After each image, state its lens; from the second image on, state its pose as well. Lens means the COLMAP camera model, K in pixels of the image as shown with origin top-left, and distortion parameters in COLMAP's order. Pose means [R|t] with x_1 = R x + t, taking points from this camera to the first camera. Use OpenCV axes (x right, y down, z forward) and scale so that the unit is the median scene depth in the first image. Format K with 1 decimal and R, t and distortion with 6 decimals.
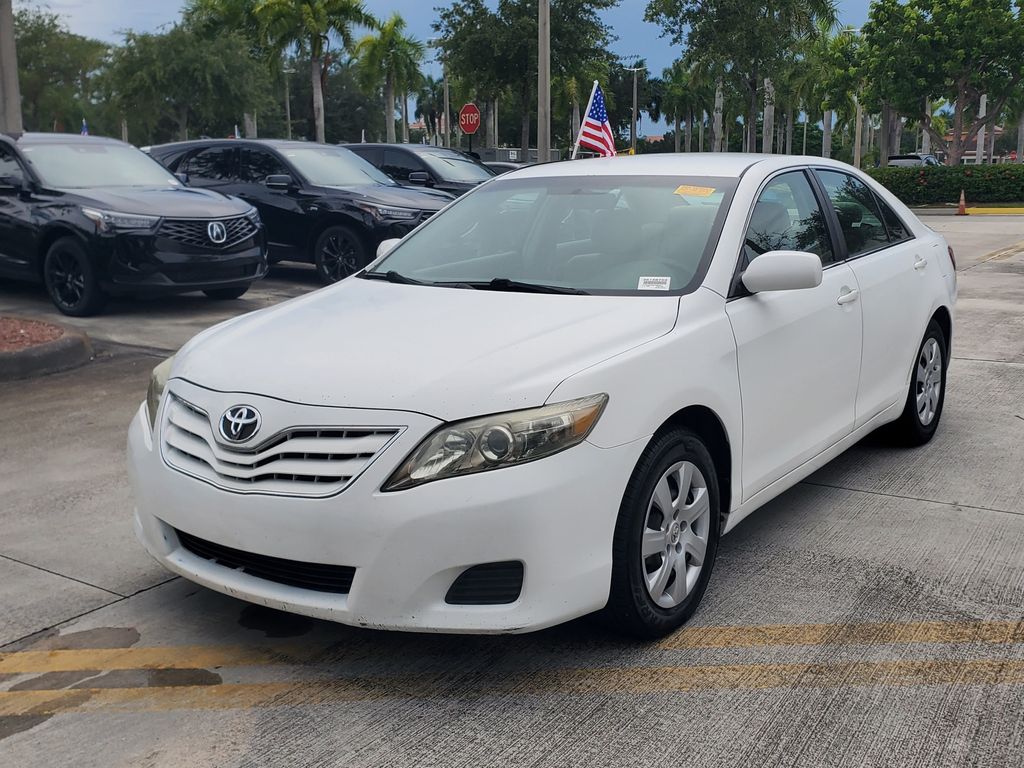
lens RADIAL K [[1147.5, 0, 512.0], [0, 1147.5, 384.0], [0, 0, 1]] dist [0.051862, -0.120707]
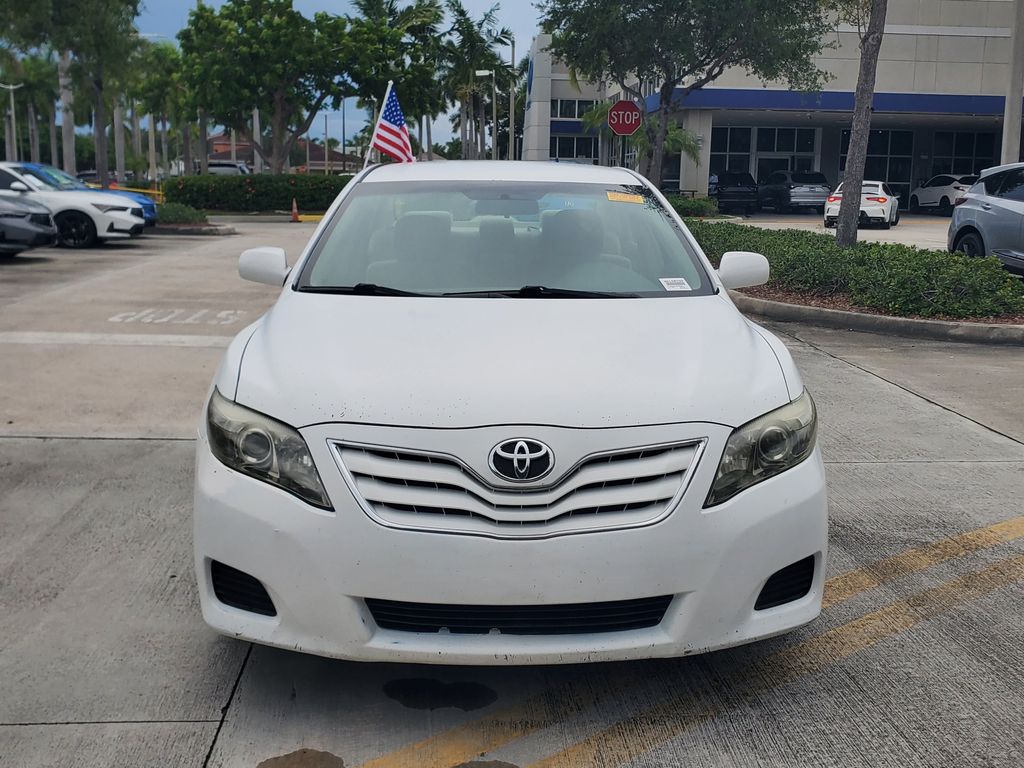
lens RADIAL K [[1164.0, 0, 511.5], [0, 1164.0, 360.3], [0, 0, 1]] dist [0.111713, -0.355883]
pose [[0.767386, -0.078740, 0.636332, -0.680509], [0.096901, 0.995274, 0.006298, -0.039861], [-0.633821, 0.056828, 0.771389, 0.275160]]
